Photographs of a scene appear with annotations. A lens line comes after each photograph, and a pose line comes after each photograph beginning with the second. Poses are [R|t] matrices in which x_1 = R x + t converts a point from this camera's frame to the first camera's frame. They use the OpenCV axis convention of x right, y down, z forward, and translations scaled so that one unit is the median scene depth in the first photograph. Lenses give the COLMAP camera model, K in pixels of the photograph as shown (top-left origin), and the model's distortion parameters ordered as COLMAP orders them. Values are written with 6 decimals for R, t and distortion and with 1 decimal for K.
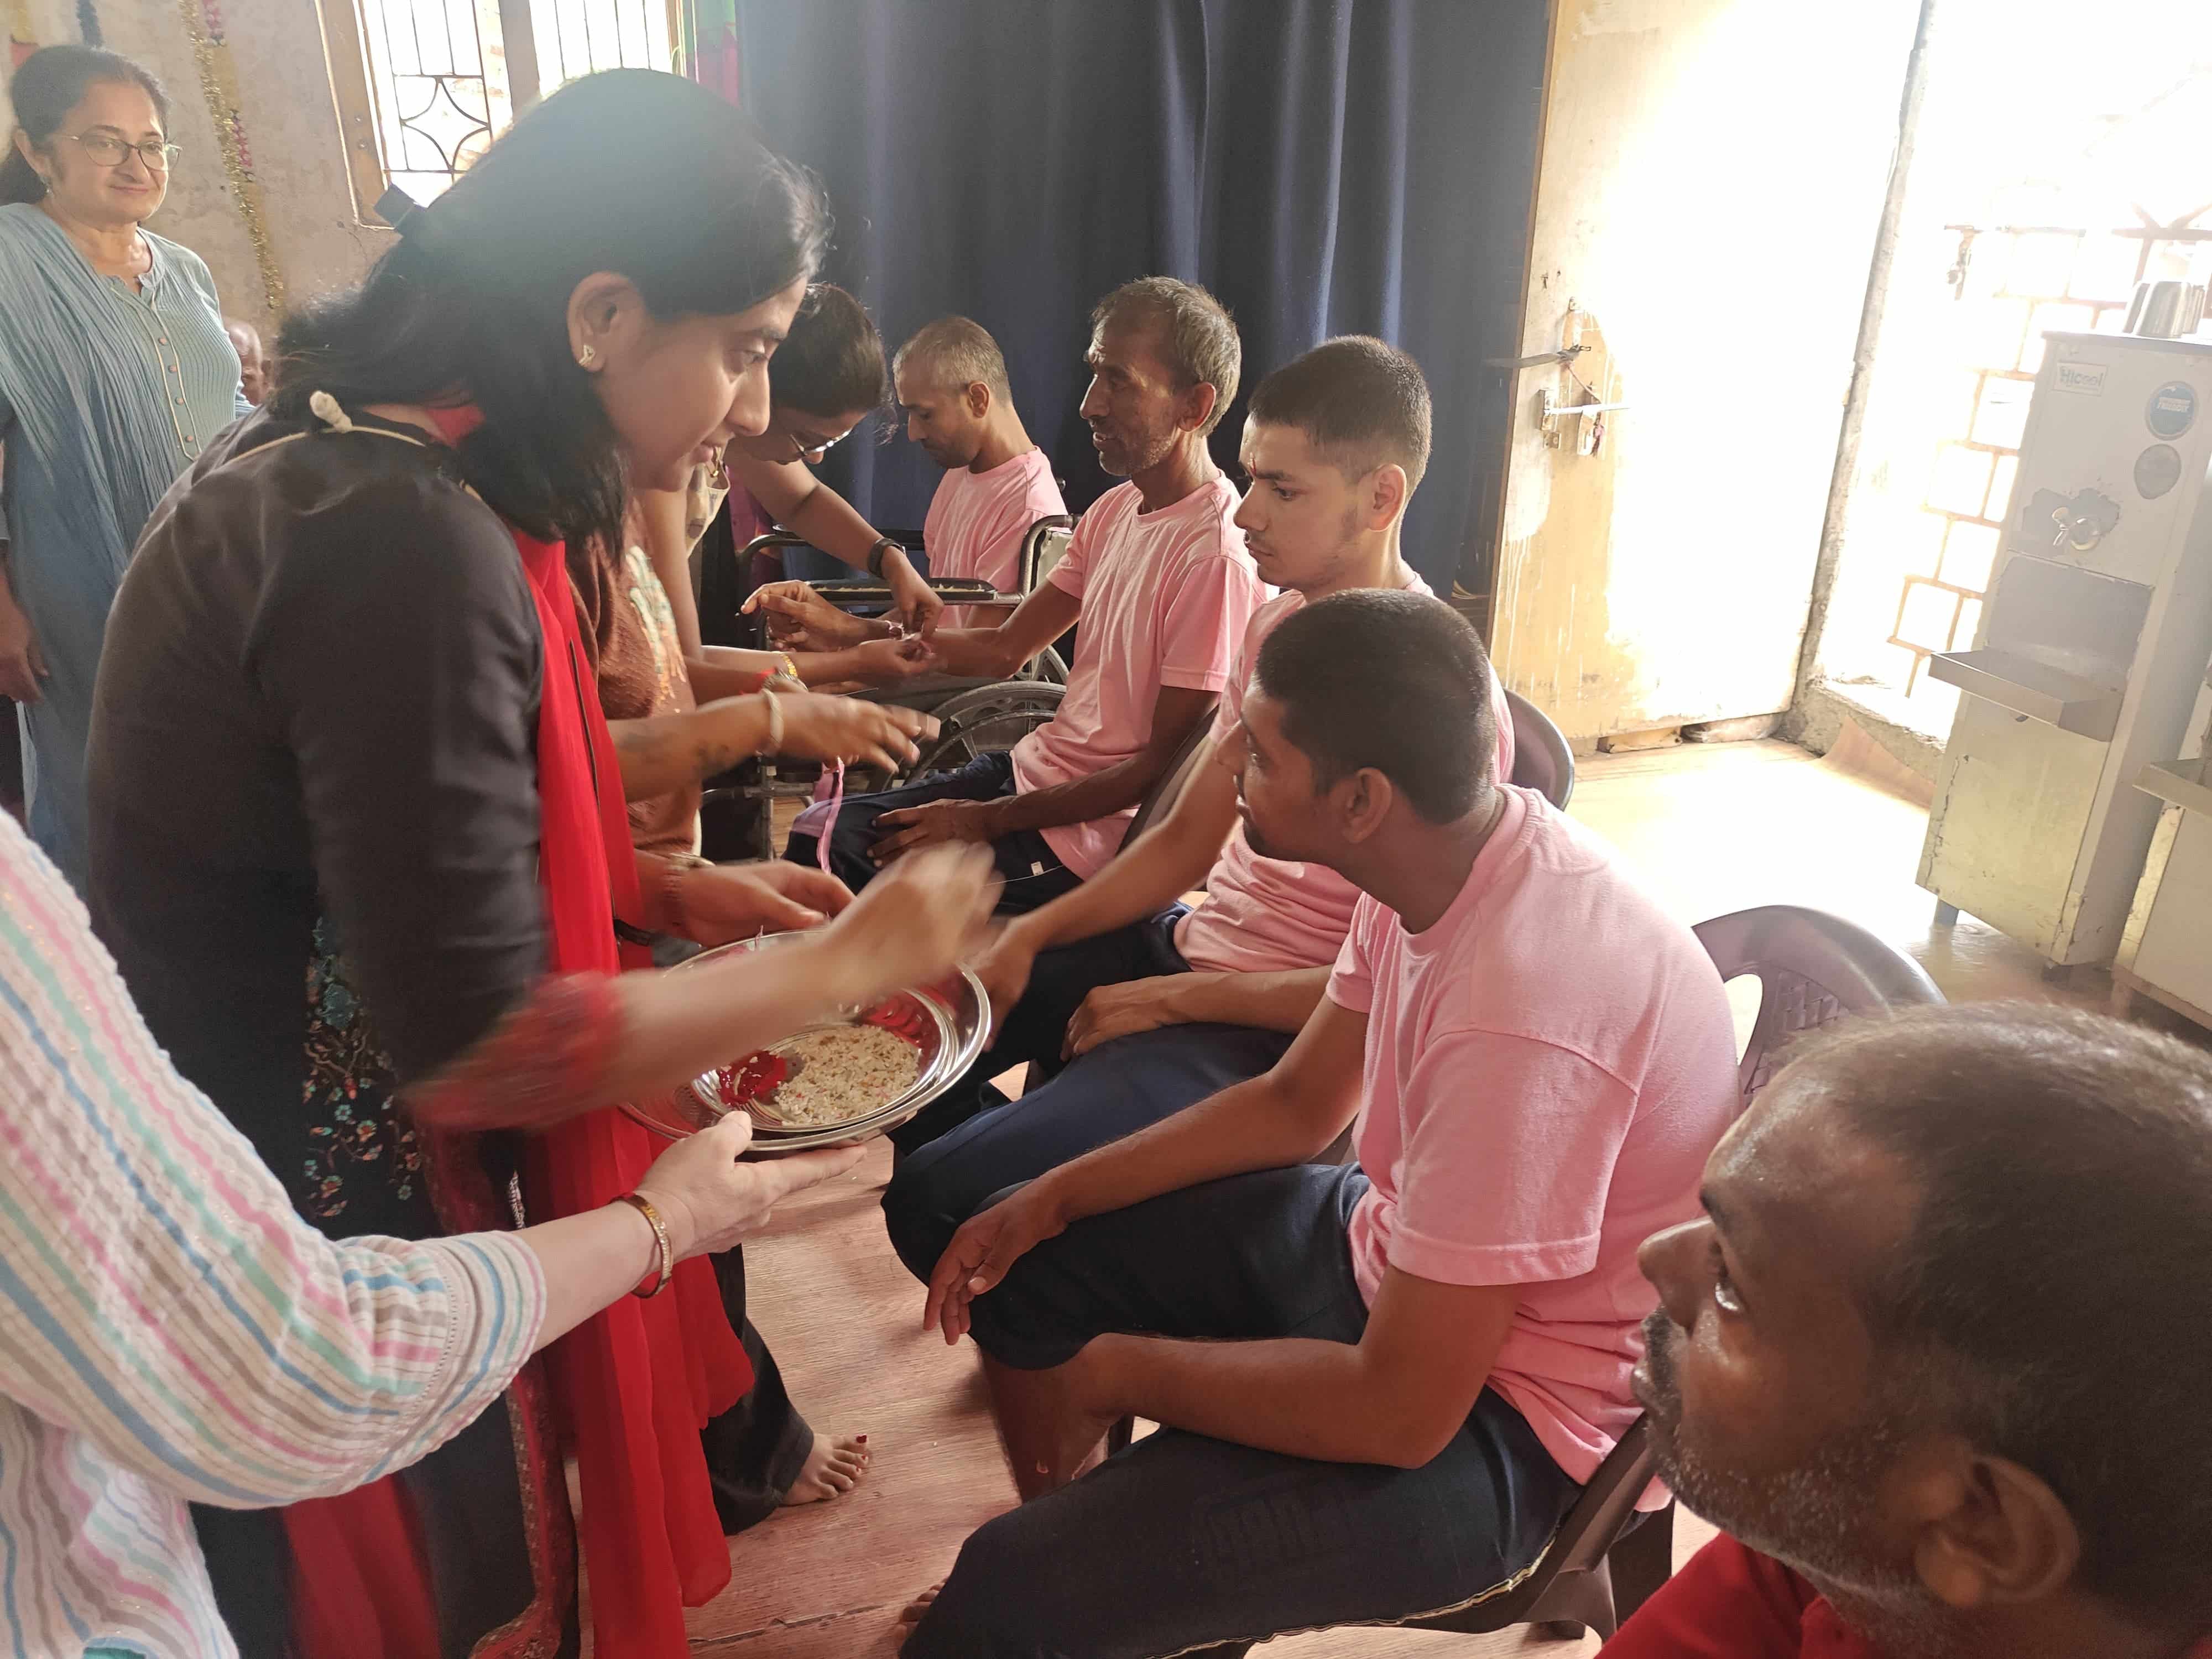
lens RADIAL K [[1561.9, 0, 1100.3], [0, 1561.9, 821.5], [0, 0, 1]] dist [0.004032, -0.001075]
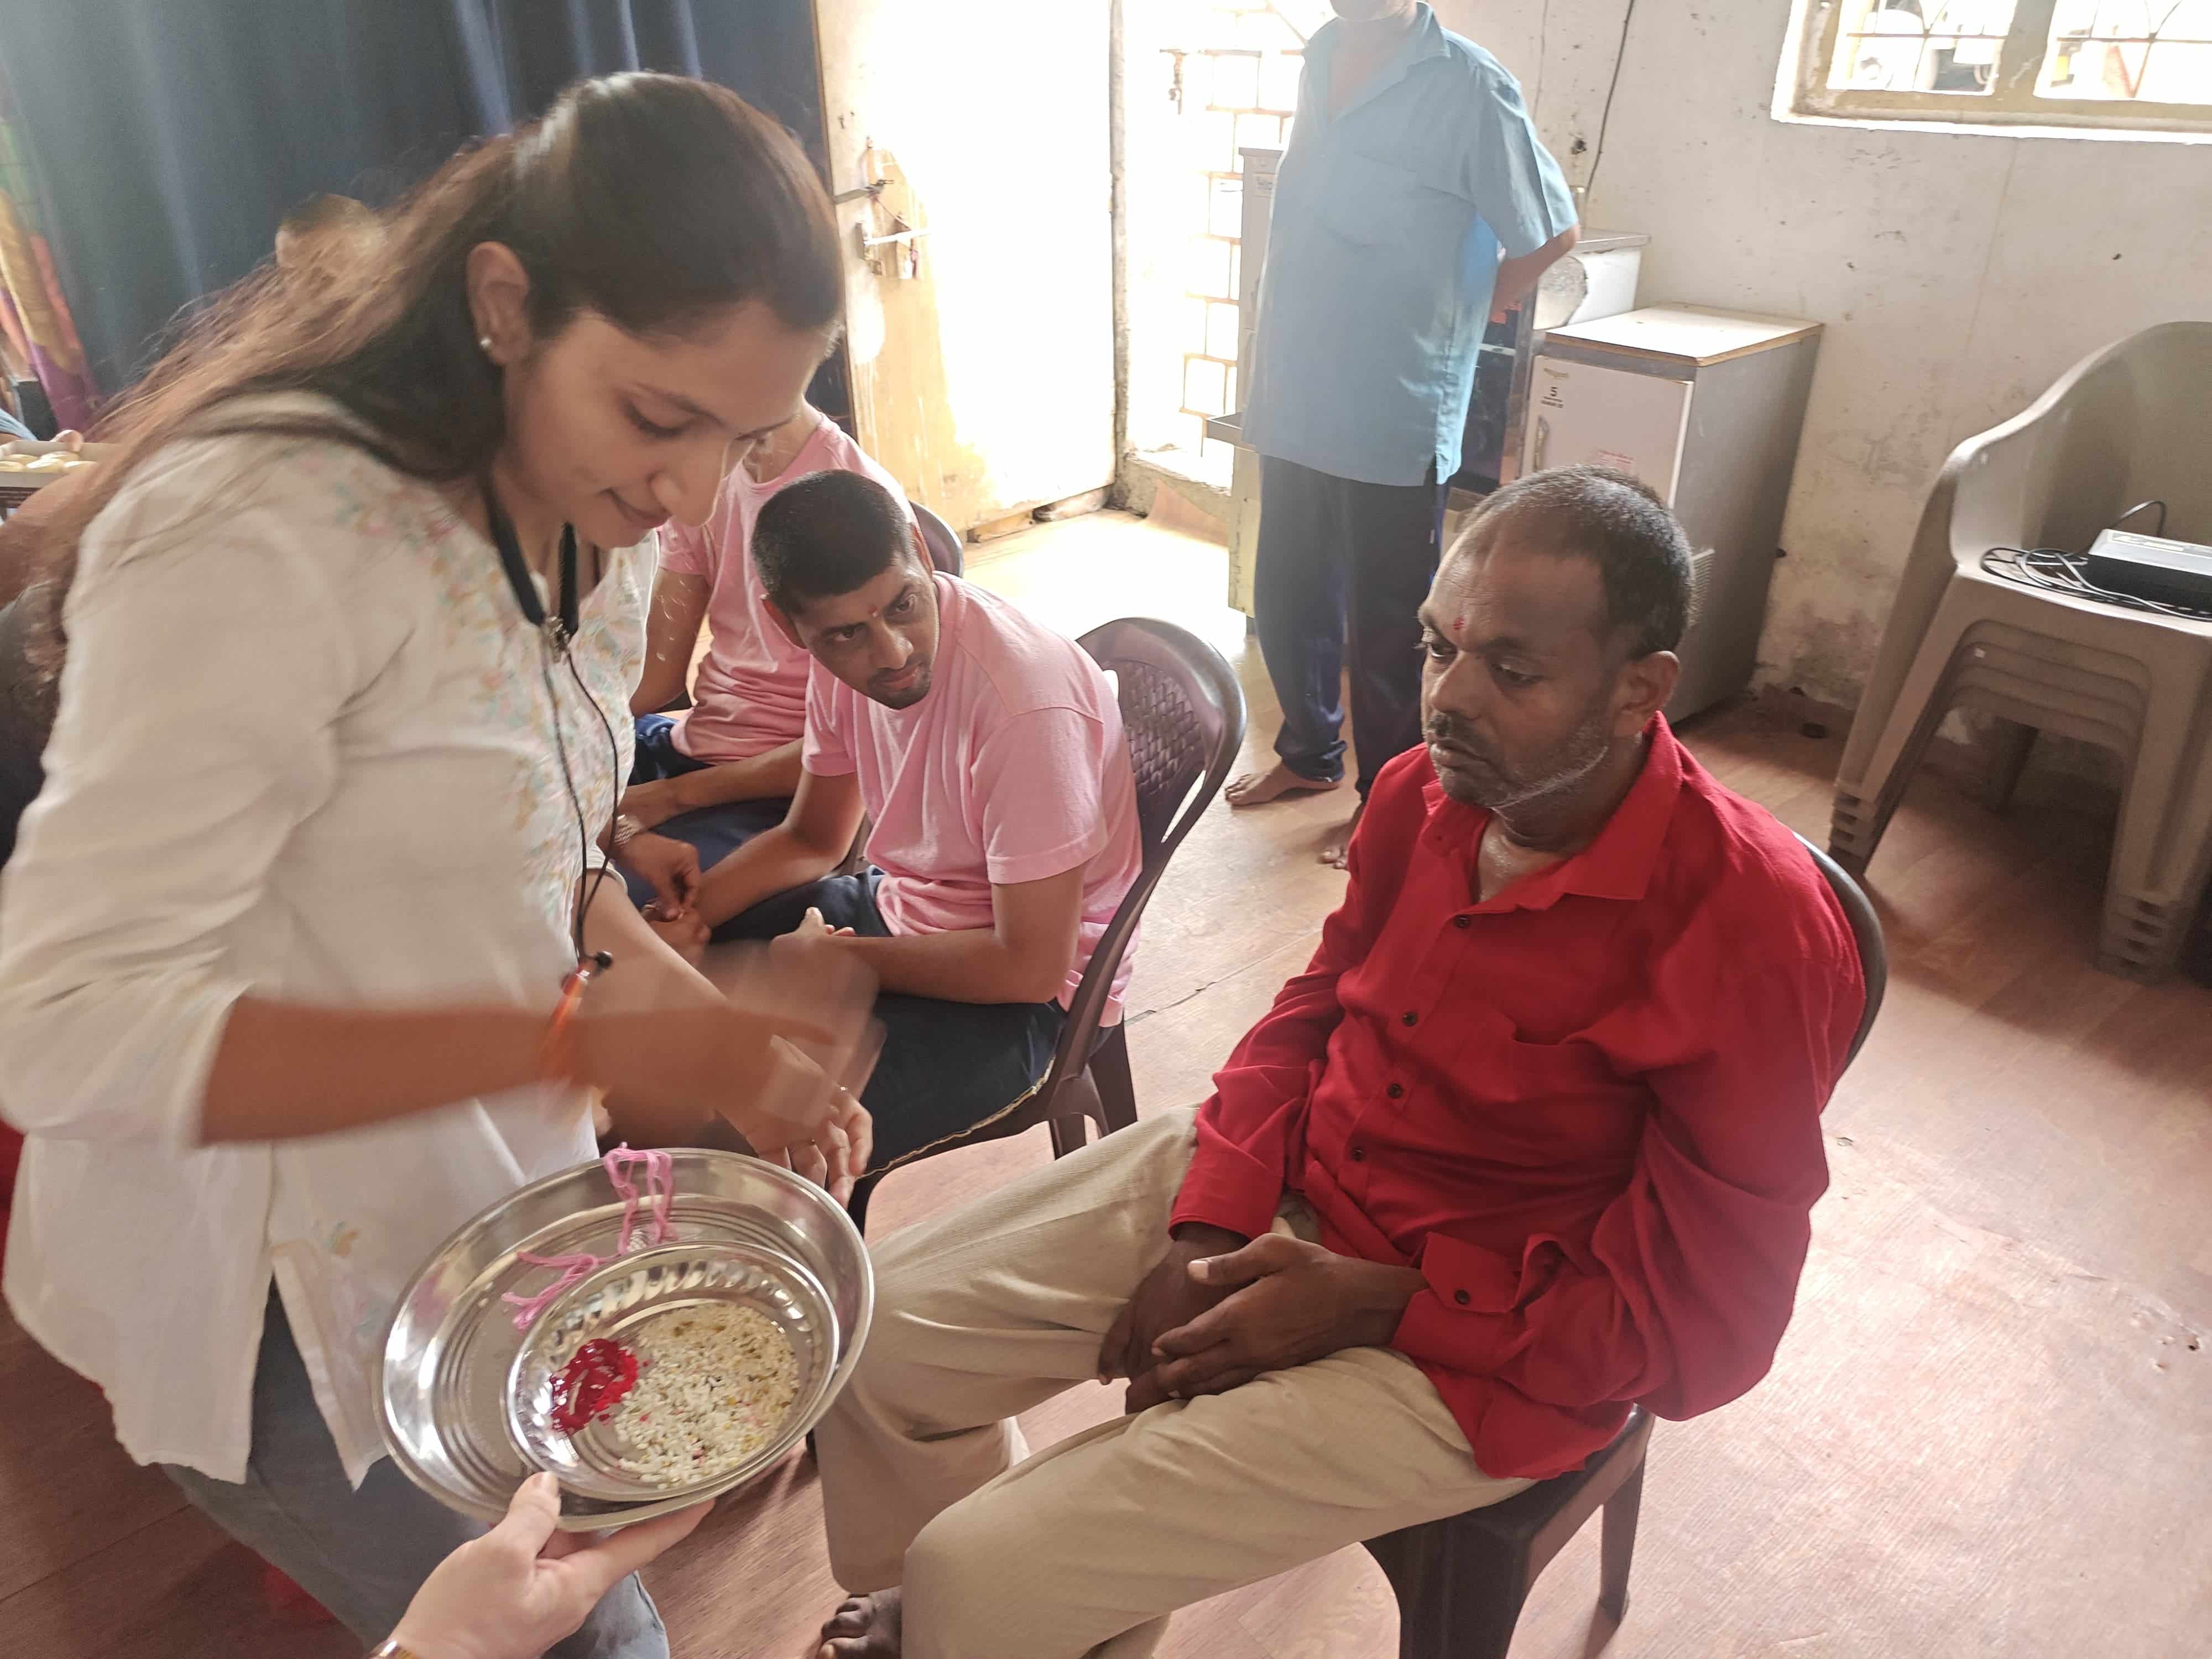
lens RADIAL K [[1561.9, 0, 1100.3], [0, 1561.9, 821.5], [0, 0, 1]] dist [0.004032, -0.001075]
pose [[0.909836, -0.219762, 0.351999, -0.042460], [0.180554, 0.973402, 0.141030, 0.010758], [-0.373630, -0.064760, 0.925315, -0.110533]]
